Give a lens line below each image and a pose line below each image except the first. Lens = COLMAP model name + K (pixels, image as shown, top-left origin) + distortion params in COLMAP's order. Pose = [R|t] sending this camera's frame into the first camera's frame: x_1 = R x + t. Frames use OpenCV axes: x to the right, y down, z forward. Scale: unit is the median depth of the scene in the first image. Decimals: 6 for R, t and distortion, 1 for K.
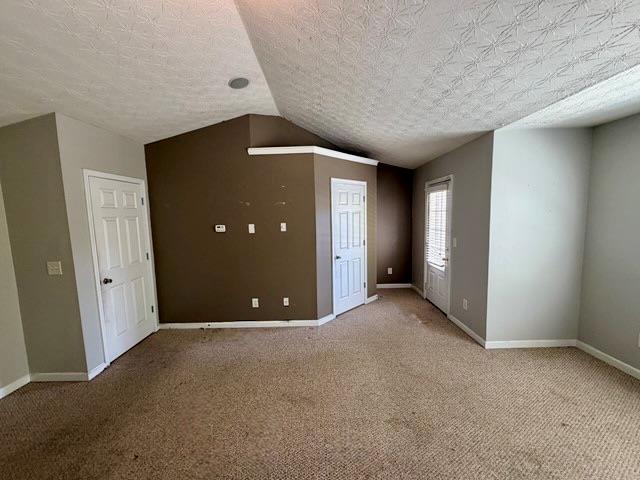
lens RADIAL K [[255.1, 0, 317.0], [0, 255.1, 239.6], [0, 0, 1]] dist [-0.000771, 0.000076]
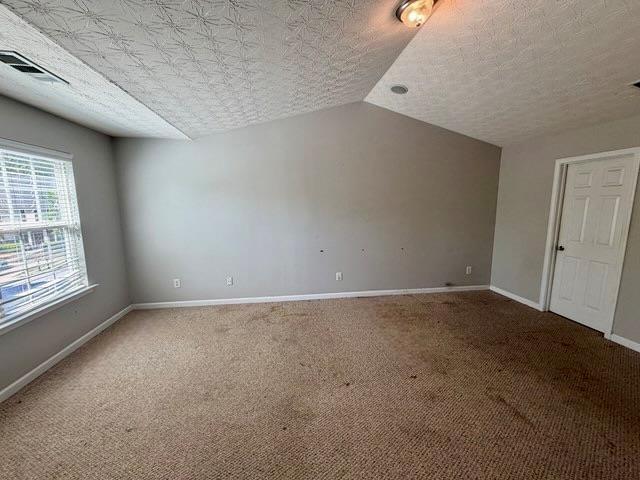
lens RADIAL K [[255.1, 0, 316.9], [0, 255.1, 238.6], [0, 0, 1]] dist [-0.000771, 0.000076]
pose [[-0.988514, 0.051295, -0.142158, 0.207506], [0.016594, 0.971790, 0.235264, -0.086756], [0.150215, 0.230203, -0.961479, 0.977607]]
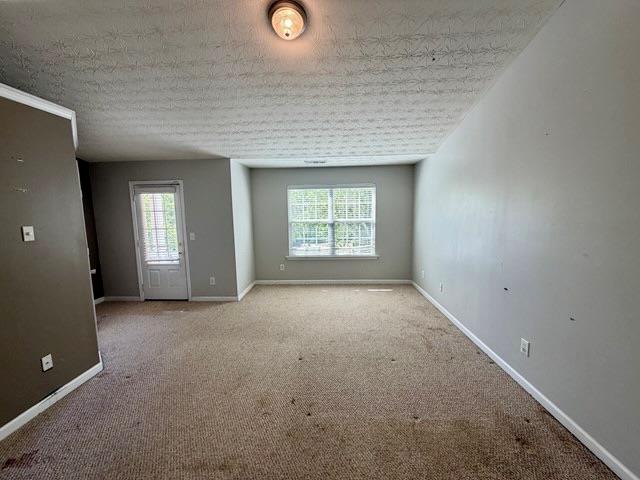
lens RADIAL K [[255.1, 0, 319.0], [0, 255.1, 238.2], [0, 0, 1]] dist [-0.000771, 0.000076]
pose [[0.039625, -0.085393, 0.995559, -0.669513], [0.115860, 0.990014, 0.080306, -0.010222], [-0.992475, 0.112163, 0.049123, 0.340689]]
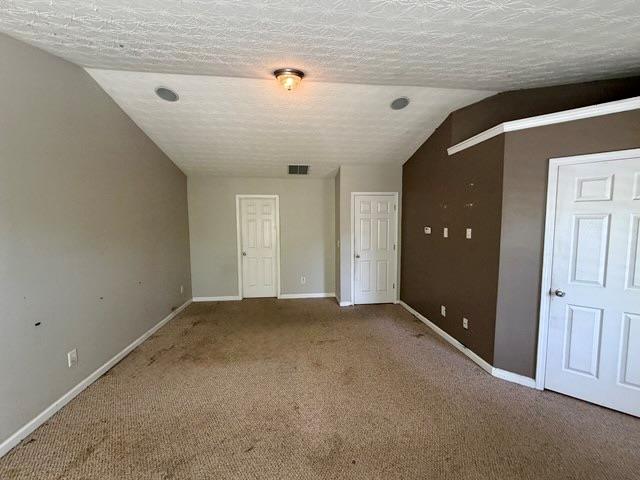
lens RADIAL K [[255.1, 0, 320.3], [0, 255.1, 241.0], [0, 0, 1]] dist [-0.000771, 0.000076]
pose [[0.119587, 0.102612, -0.987507, 0.635862], [-0.097138, 0.991082, 0.091220, -0.053880], [0.988060, 0.085016, 0.128488, 0.416729]]
